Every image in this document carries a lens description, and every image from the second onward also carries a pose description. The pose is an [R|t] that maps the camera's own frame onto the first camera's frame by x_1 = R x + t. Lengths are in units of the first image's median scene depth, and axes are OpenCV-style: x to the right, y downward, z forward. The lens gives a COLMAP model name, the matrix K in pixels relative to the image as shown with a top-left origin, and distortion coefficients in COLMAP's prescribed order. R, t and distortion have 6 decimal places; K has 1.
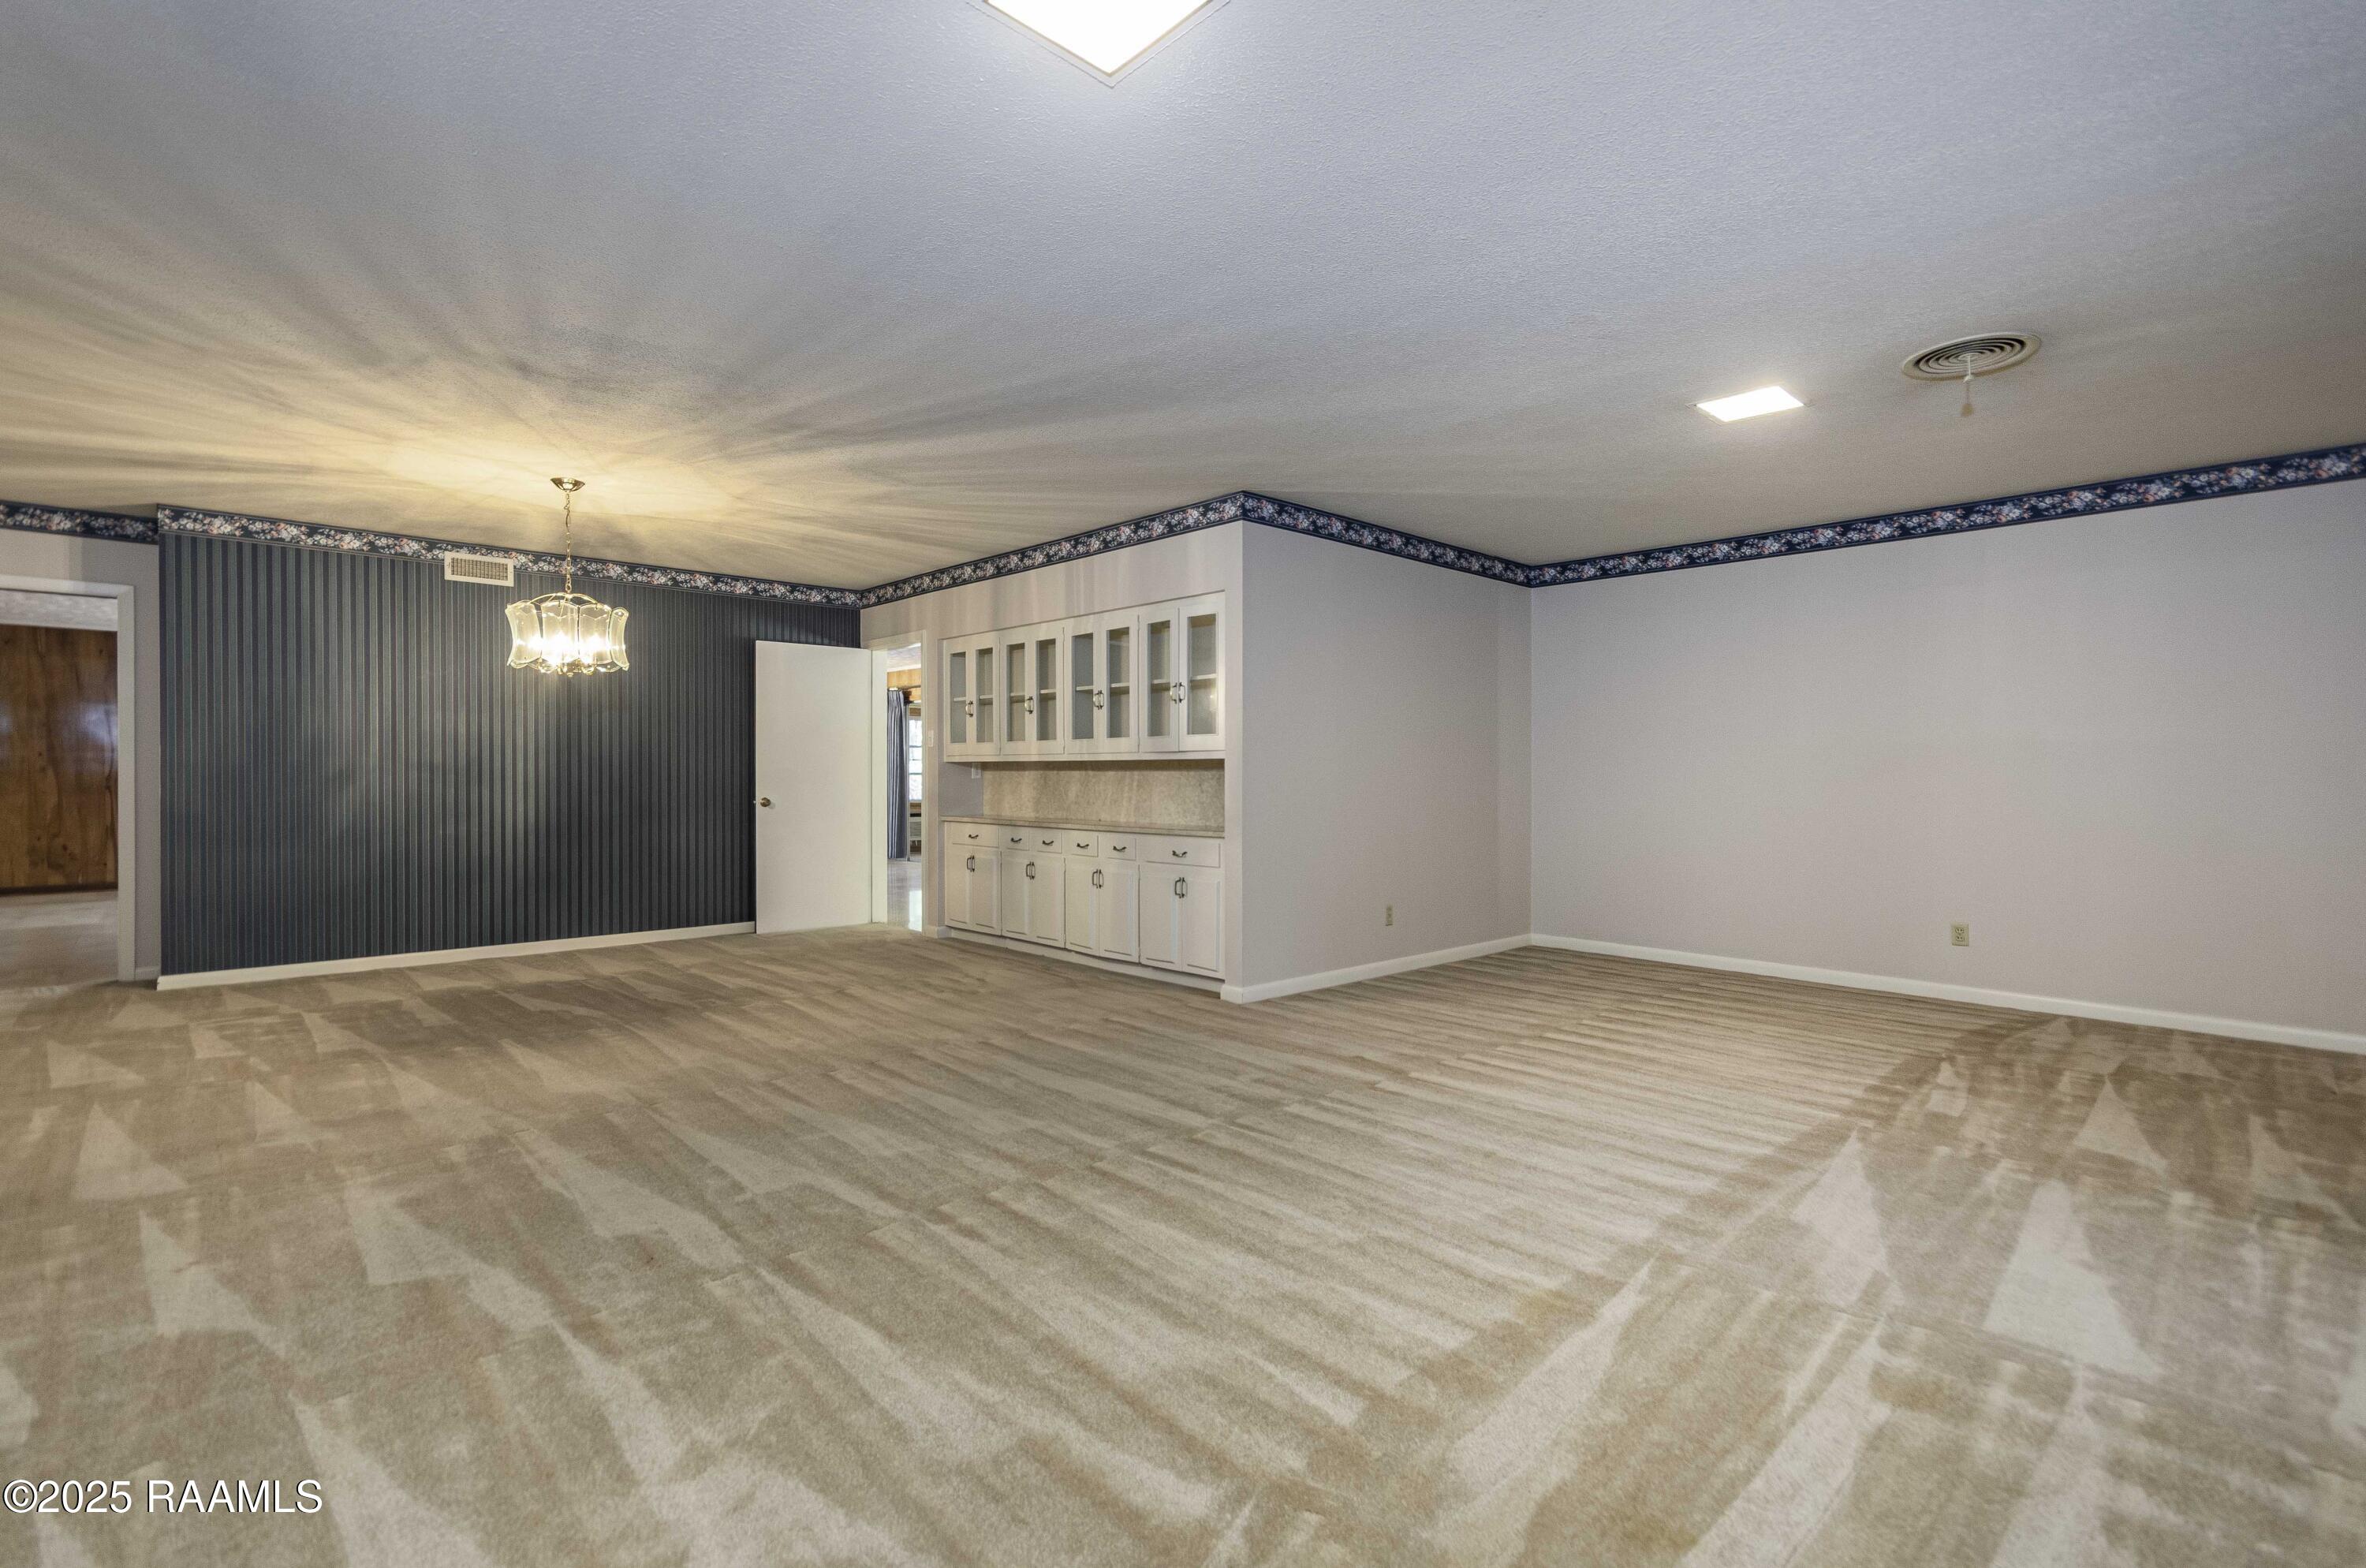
lens RADIAL K [[1062.4, 0, 1189.3], [0, 1062.4, 775.1], [0, 0, 1]] dist [0.003772, 0.002184]
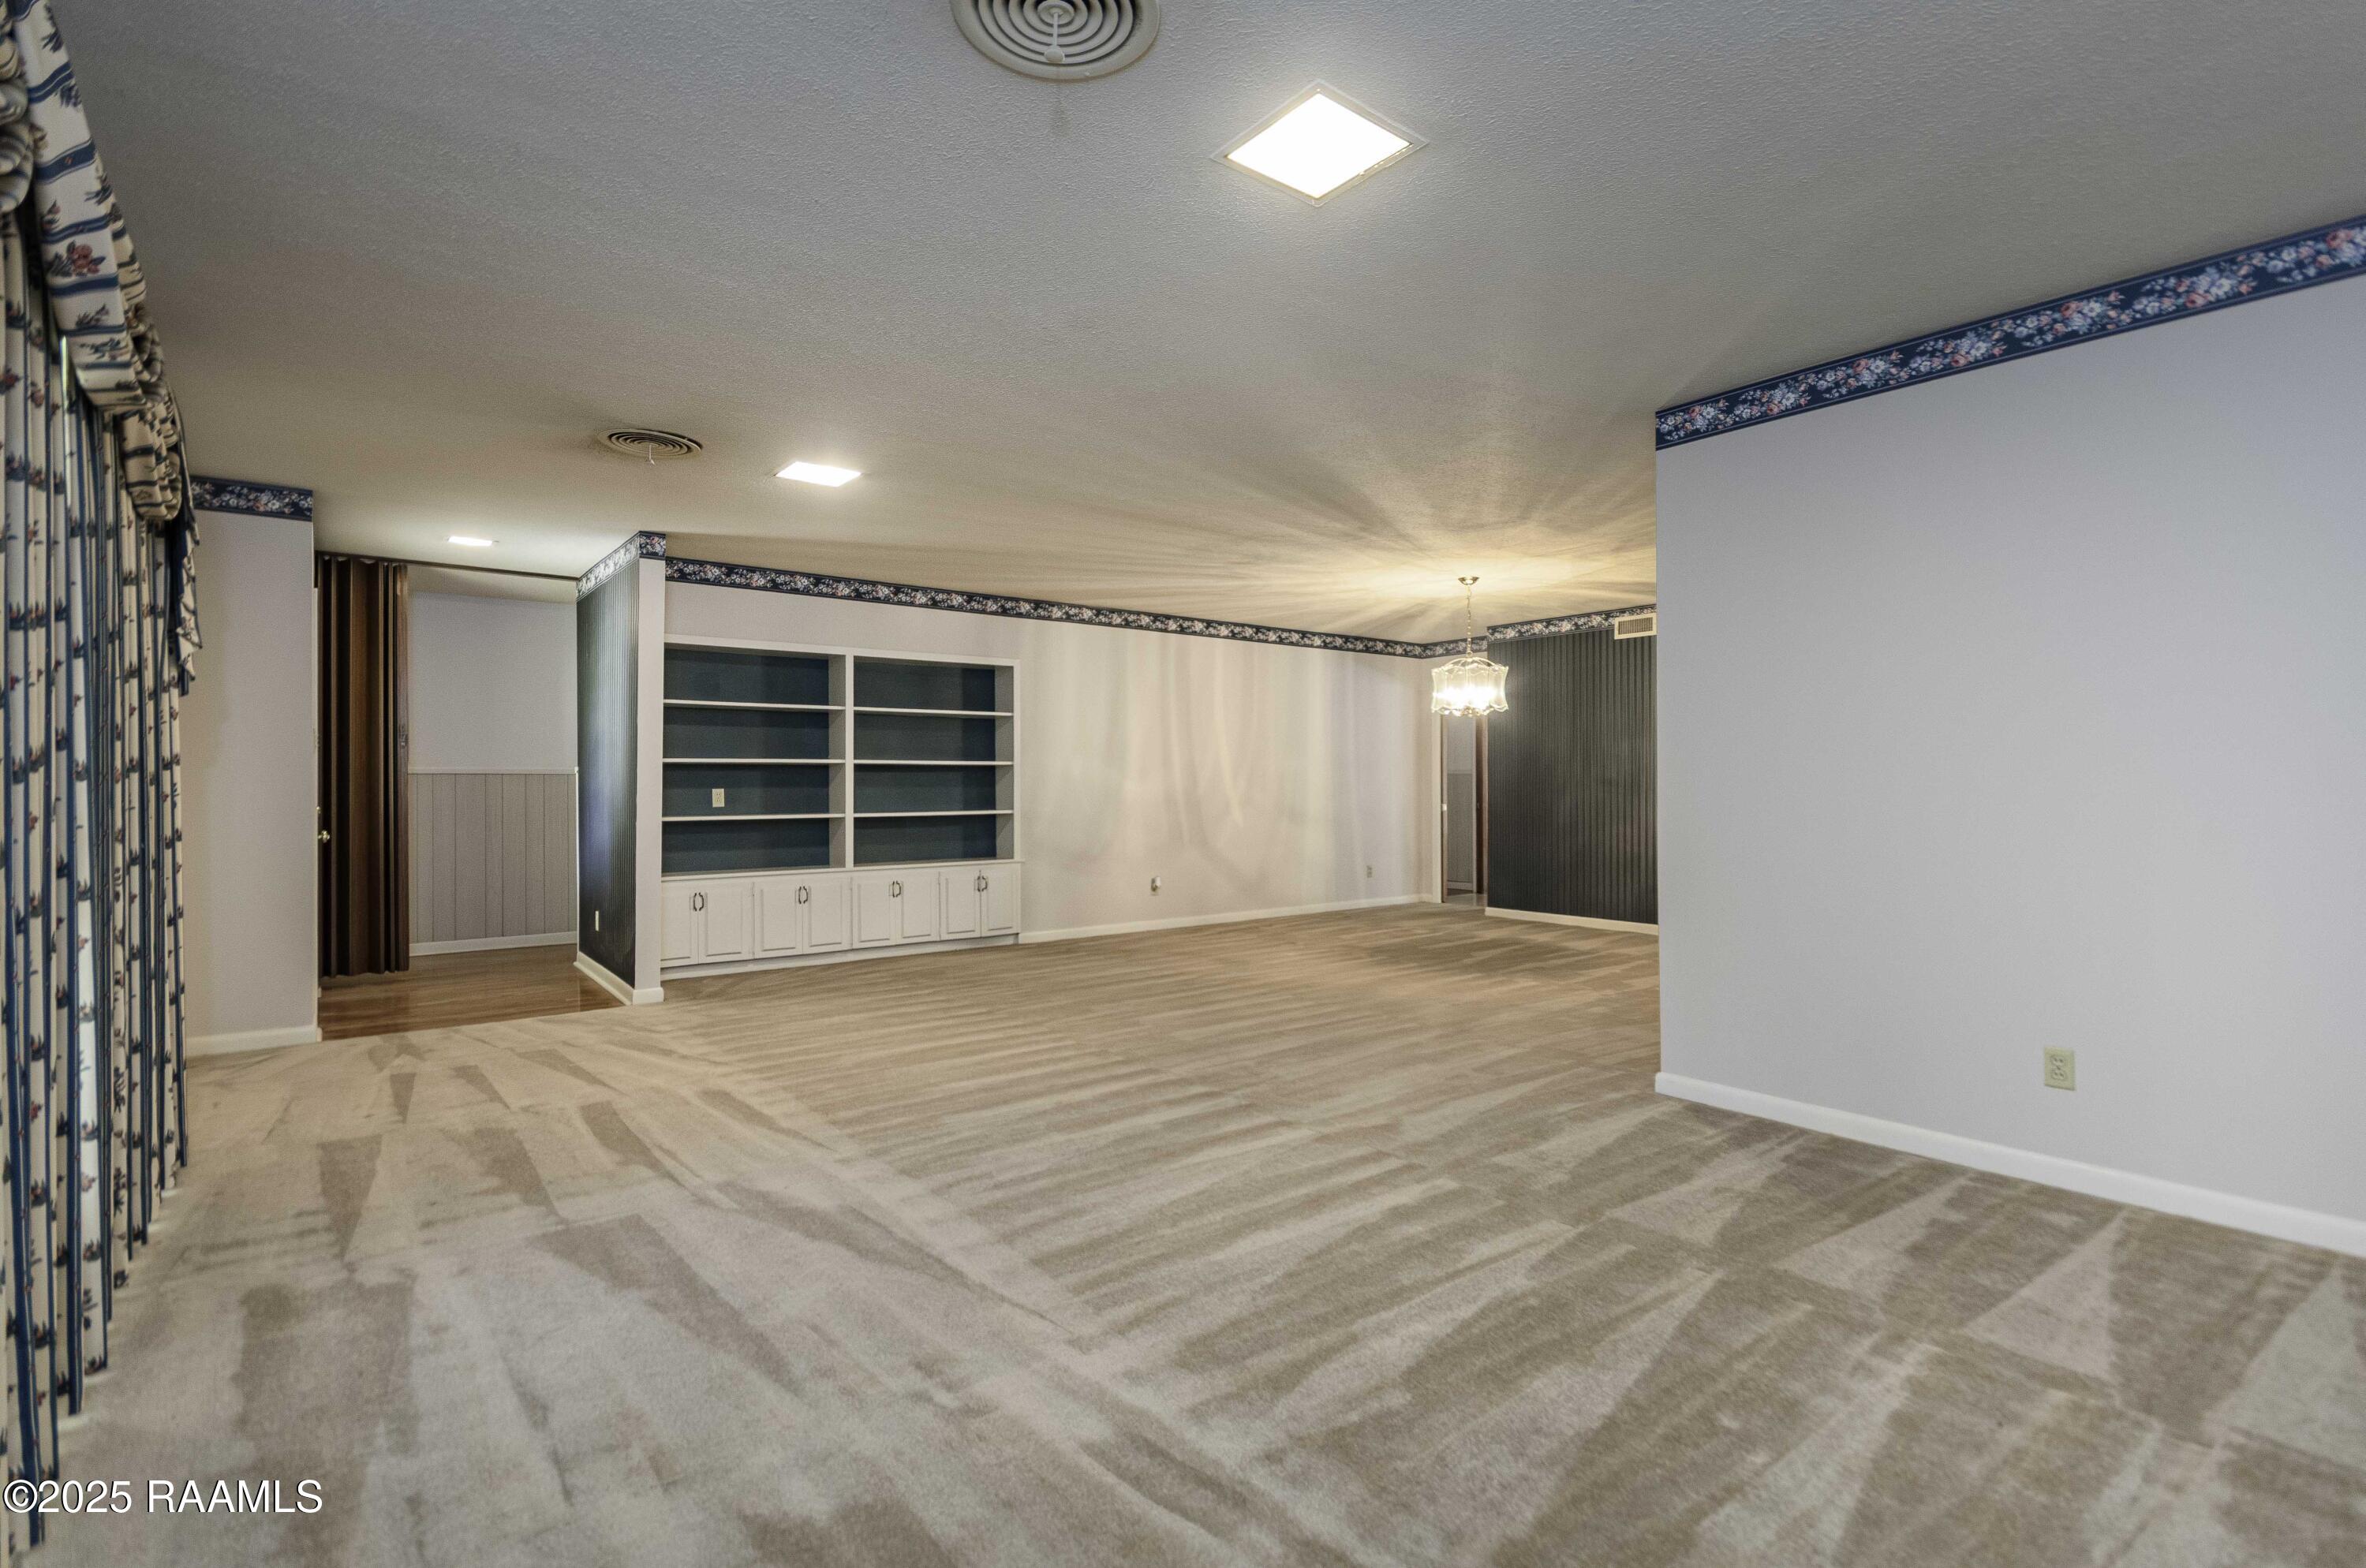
lens RADIAL K [[1115.4, 0, 1198.1], [0, 1115.4, 780.3], [0, 0, 1]] dist [-0.002598, -0.001908]
pose [[-0.067811, -0.008058, -0.997666, 0.734894], [-0.005443, 0.999955, -0.007707, 0.001334], [0.997683, 0.004907, -0.067852, 0.627261]]
